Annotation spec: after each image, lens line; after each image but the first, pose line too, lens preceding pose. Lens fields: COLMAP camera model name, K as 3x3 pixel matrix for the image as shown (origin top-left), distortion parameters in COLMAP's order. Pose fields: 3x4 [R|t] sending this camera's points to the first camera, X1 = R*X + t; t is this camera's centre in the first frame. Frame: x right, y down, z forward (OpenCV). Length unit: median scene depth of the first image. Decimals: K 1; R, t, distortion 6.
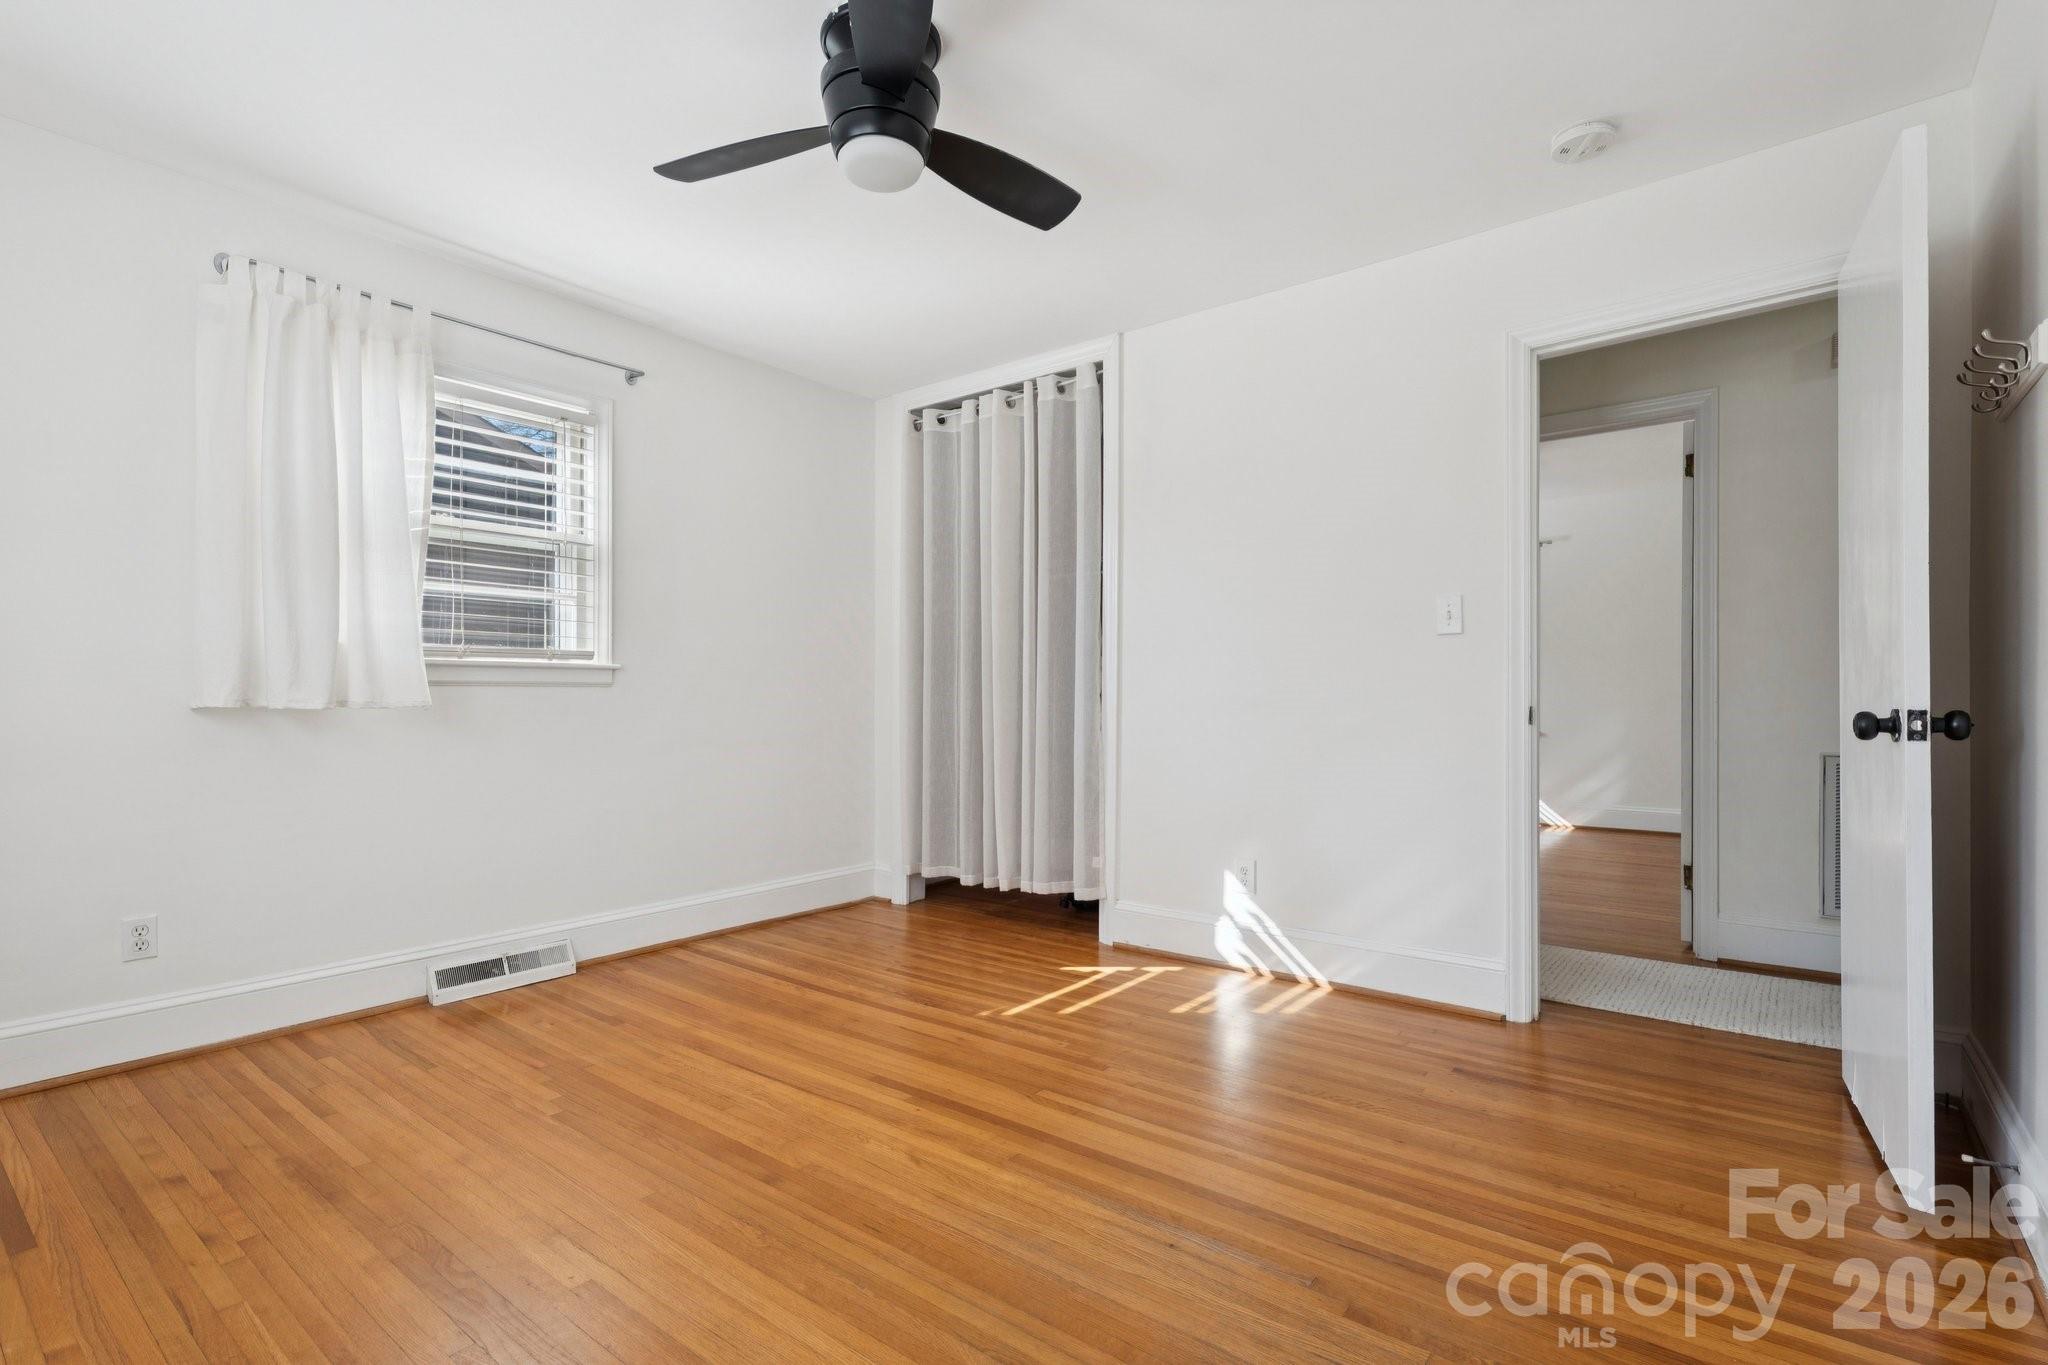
lens RADIAL K [[958.8, 0, 1030.0], [0, 958.8, 696.6], [0, 0, 1]] dist [-0.000767, 0.002919]
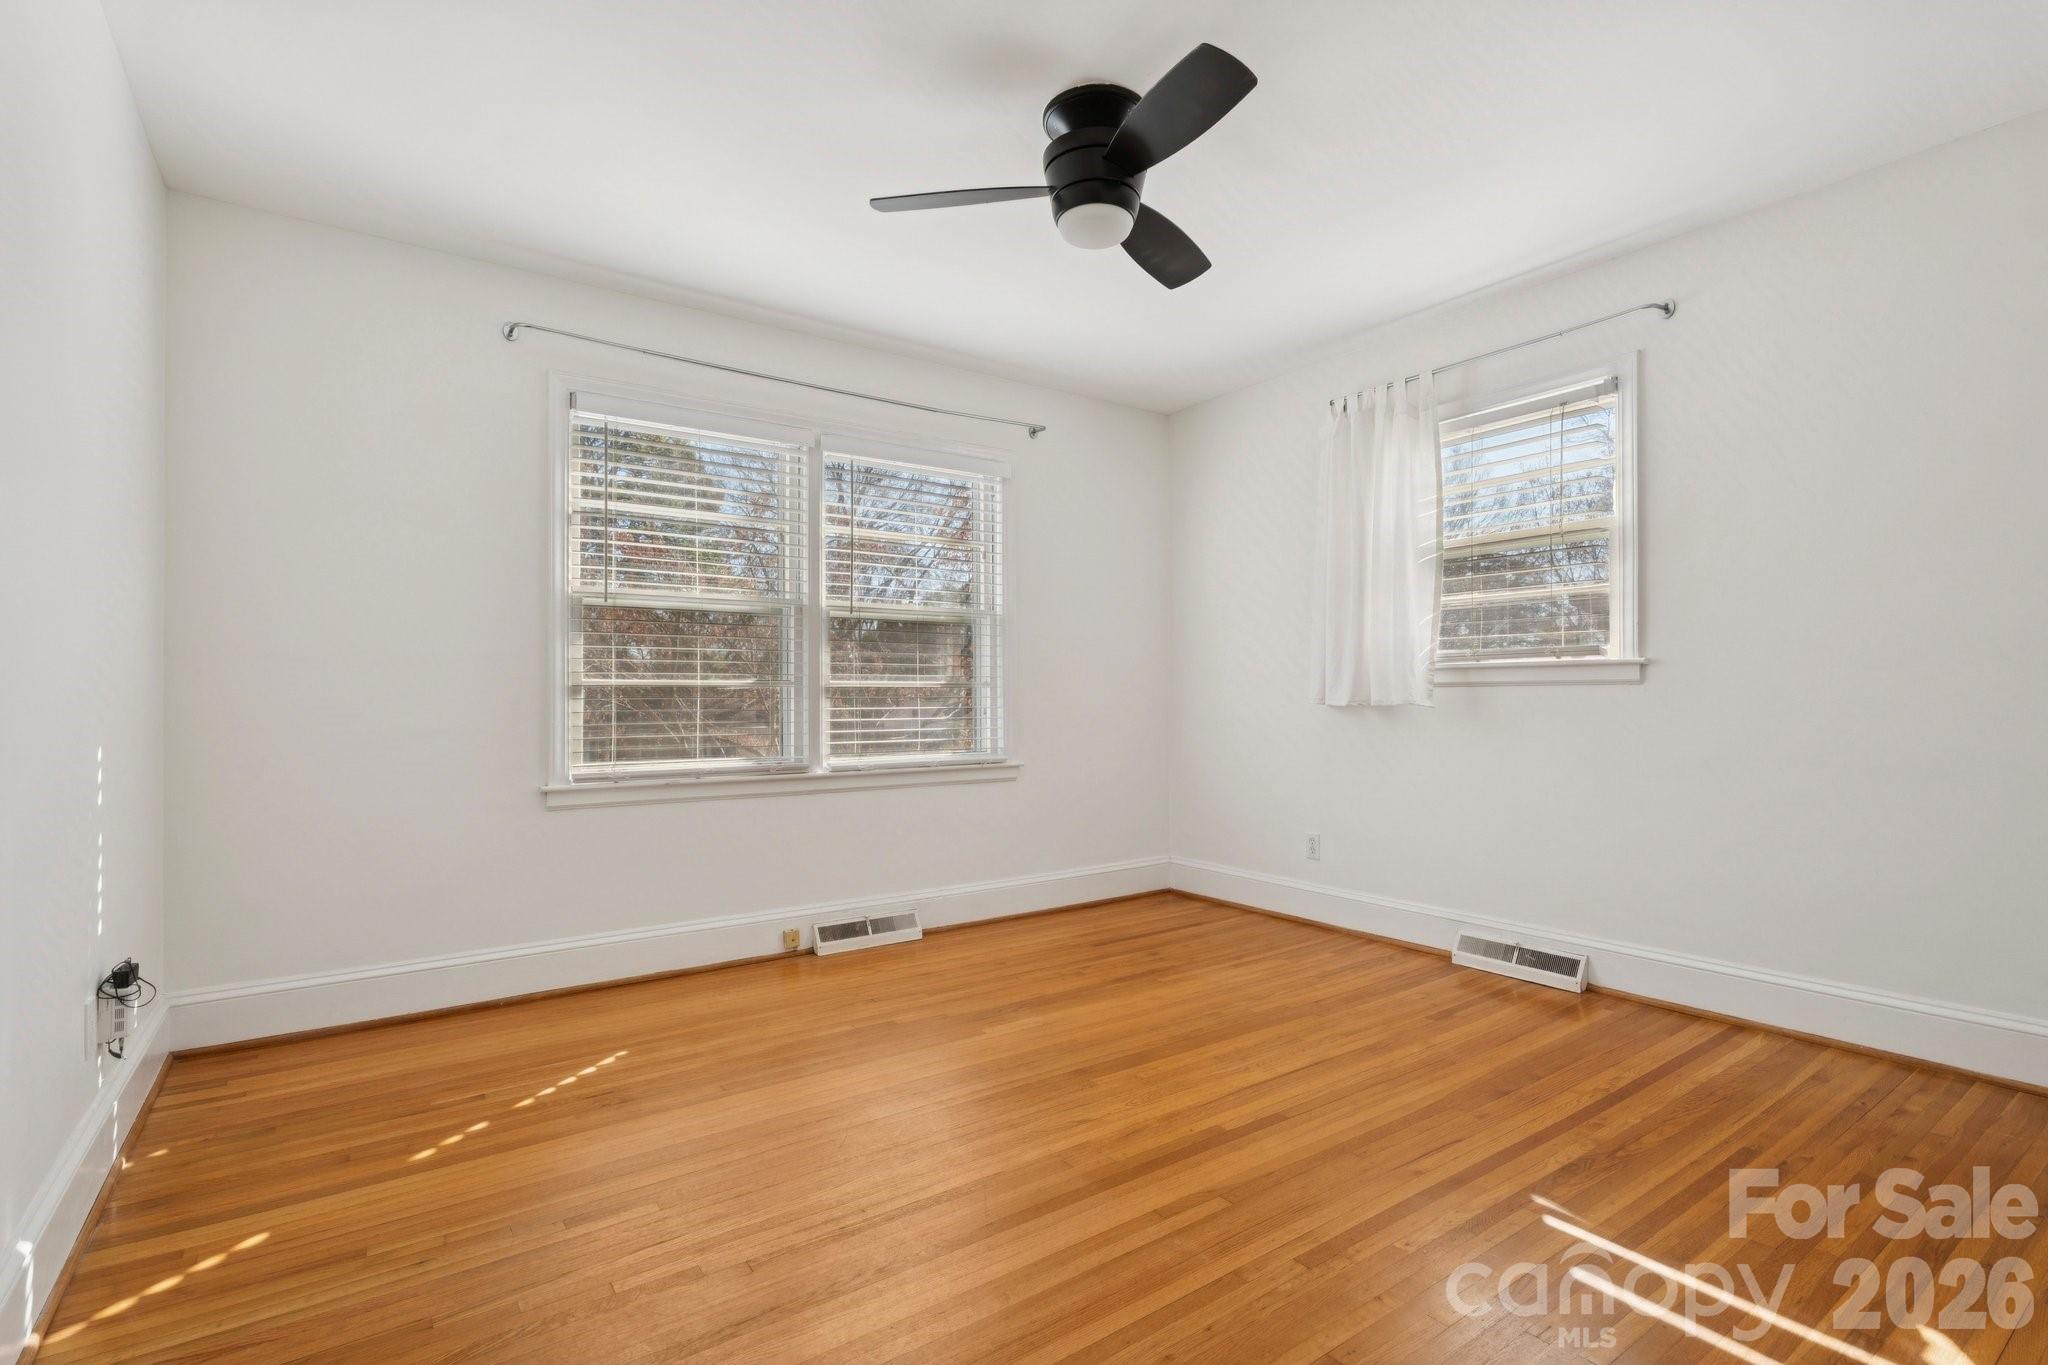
lens RADIAL K [[958.8, 0, 1033.7], [0, 958.8, 685.8], [0, 0, 1]] dist [-0.000767, 0.002919]
pose [[-0.283729, -0.012379, -0.958825, 0.639161], [0.001646, 0.999909, -0.013396, 0.002428], [0.958903, -0.005379, -0.283682, 0.847273]]
